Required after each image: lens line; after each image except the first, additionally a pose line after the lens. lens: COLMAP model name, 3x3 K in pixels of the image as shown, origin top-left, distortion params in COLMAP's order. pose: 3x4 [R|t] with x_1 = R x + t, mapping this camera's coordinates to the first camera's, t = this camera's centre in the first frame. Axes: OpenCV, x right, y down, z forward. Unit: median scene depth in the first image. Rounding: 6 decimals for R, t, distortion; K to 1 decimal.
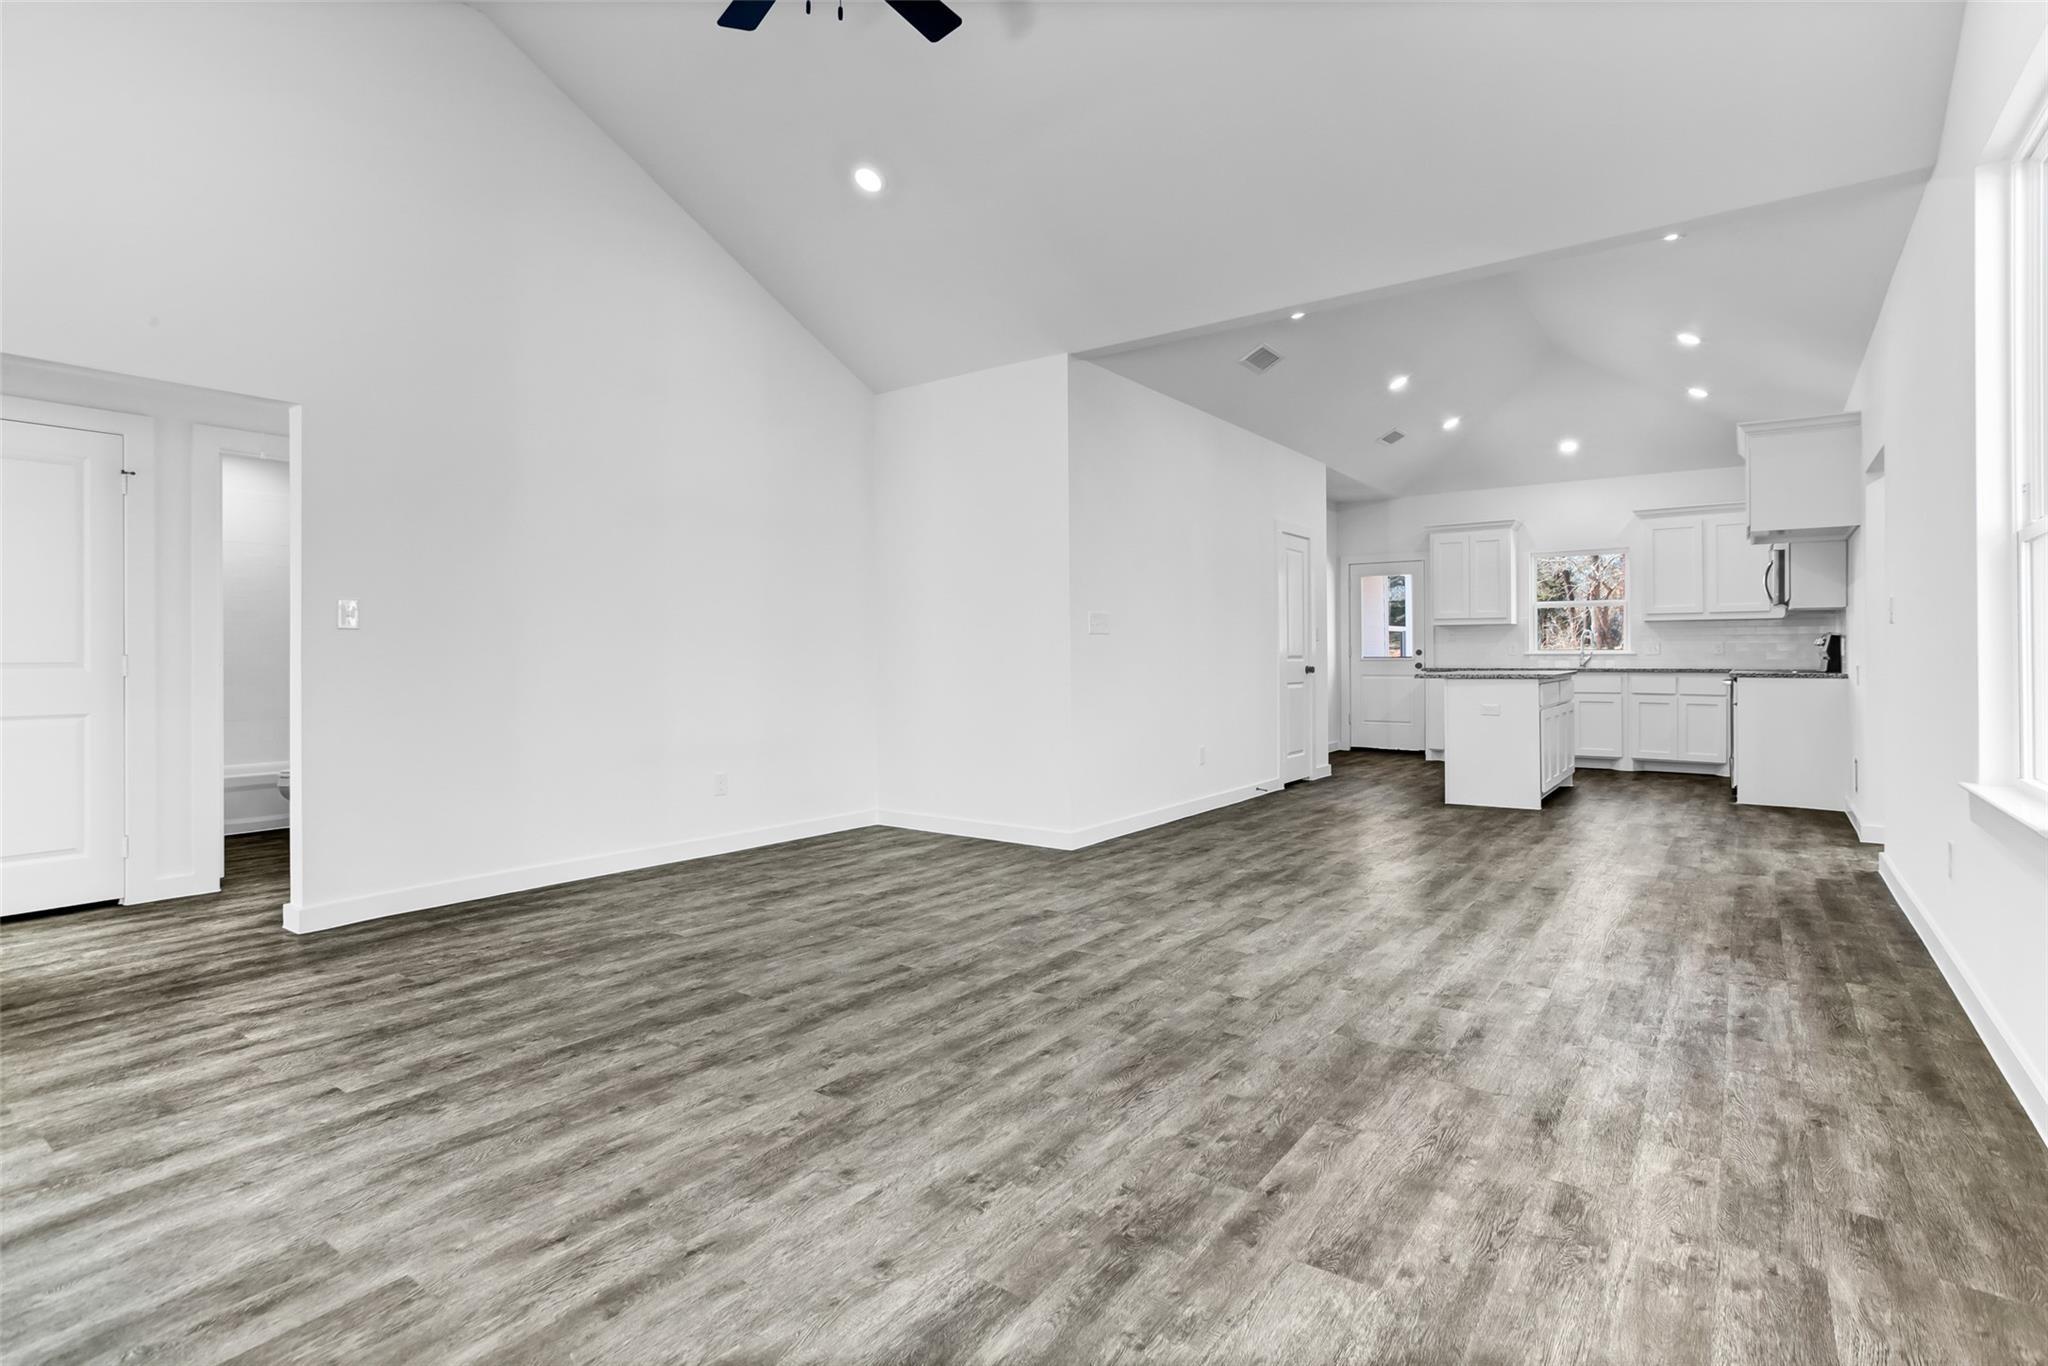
lens RADIAL K [[1035.9, 0, 1026.5], [0, 1035.9, 669.1], [0, 0, 1]] dist [0.003585, 0.002636]
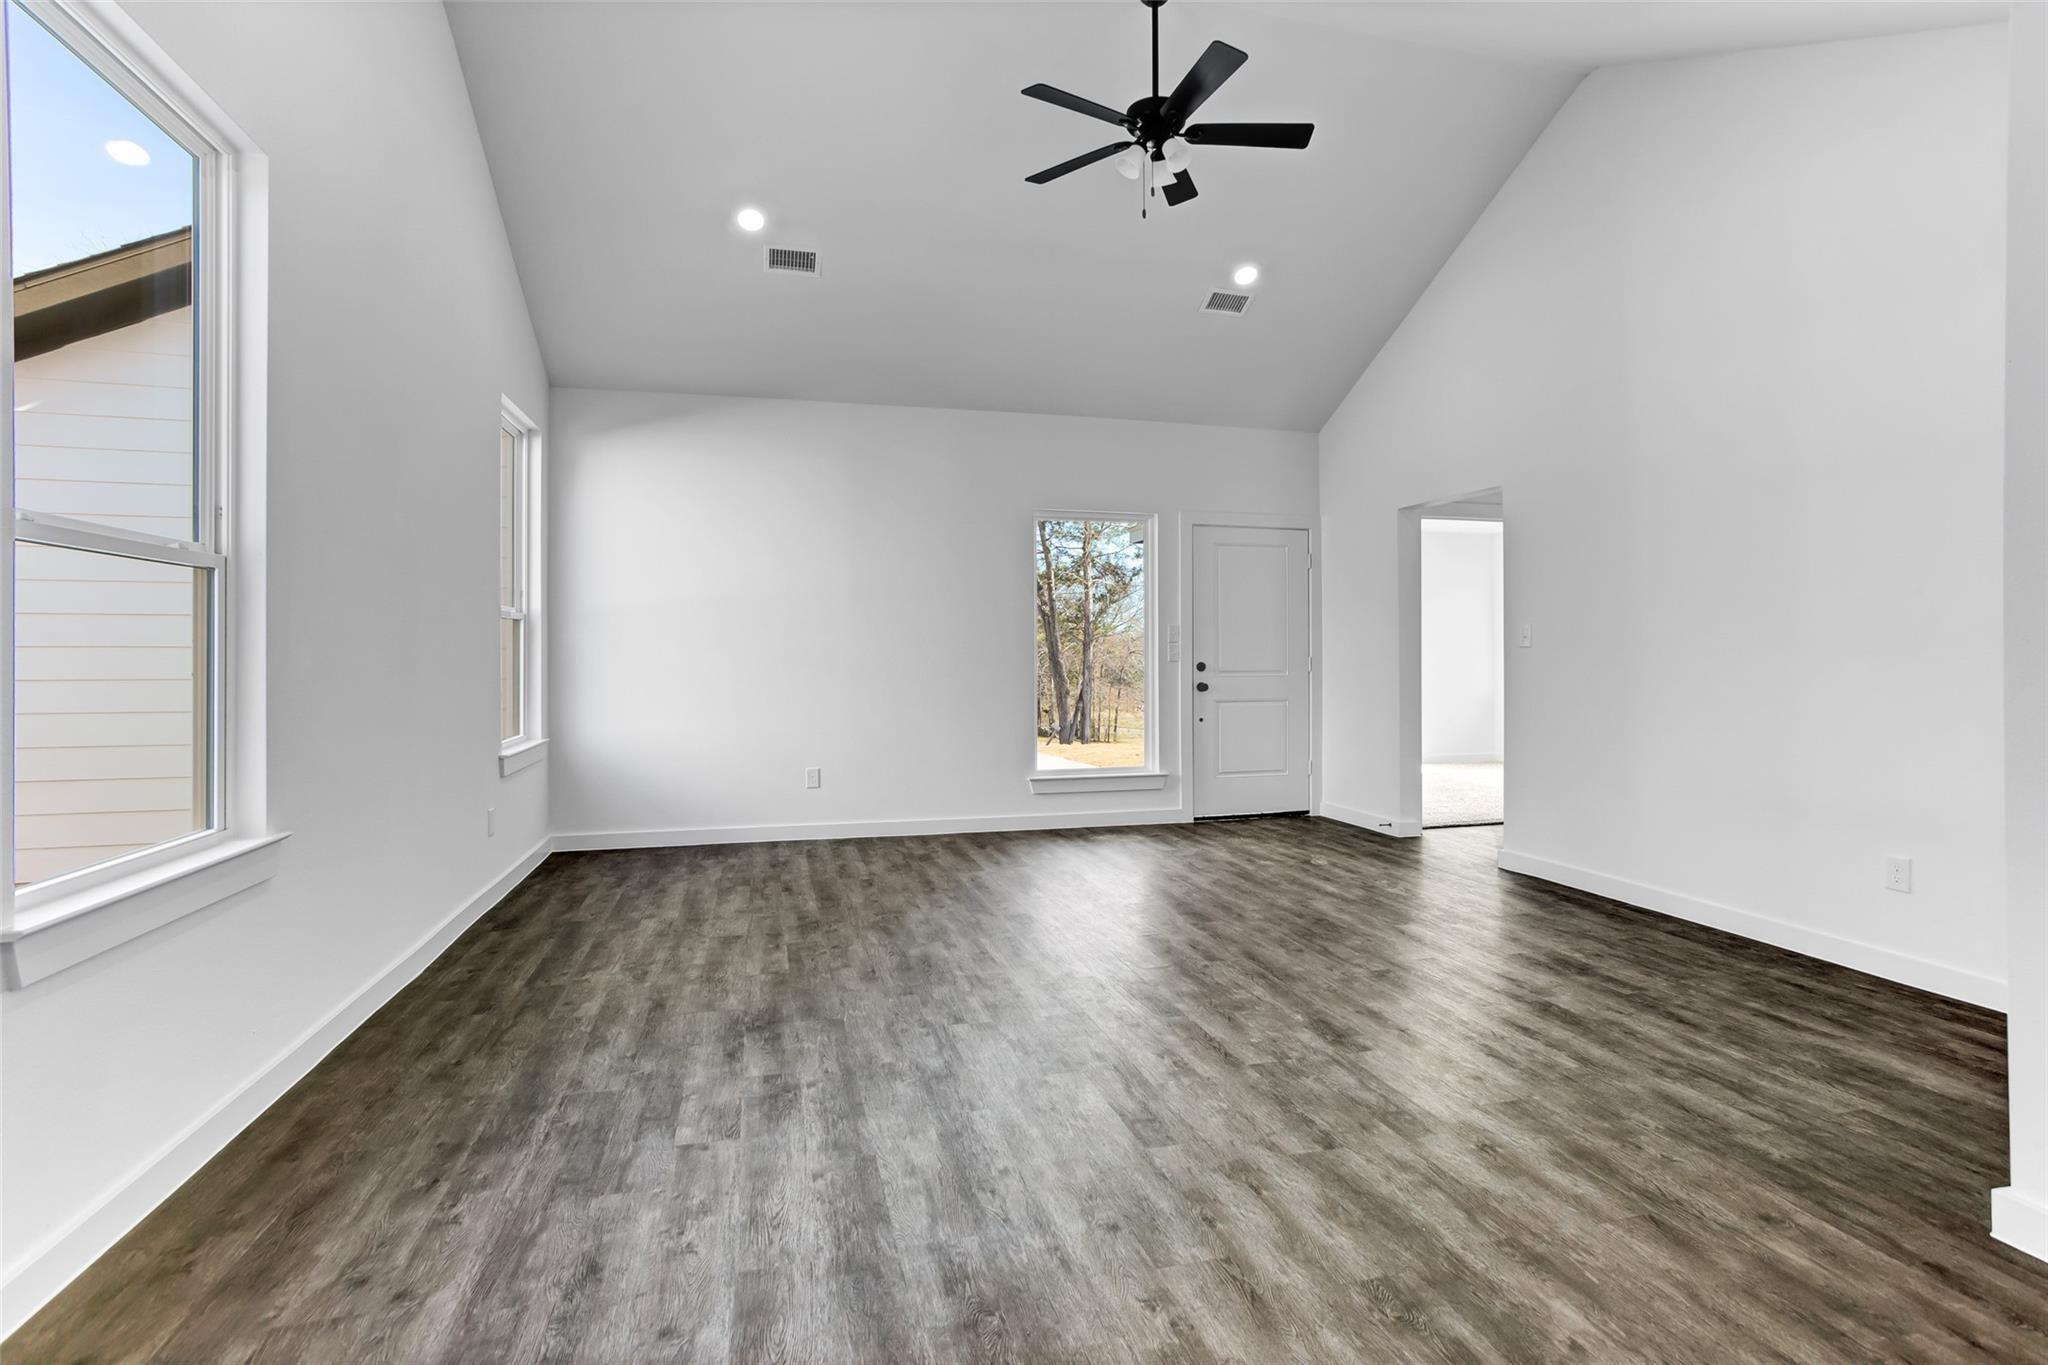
lens RADIAL K [[1035.9, 0, 1025.2], [0, 1035.9, 673.4], [0, 0, 1]] dist [0.003585, 0.002636]
pose [[-0.653564, 0.017233, -0.756675, 1.059051], [0.003824, 0.999803, 0.019468, -0.046929], [0.756862, 0.009830, -0.653501, 1.970250]]
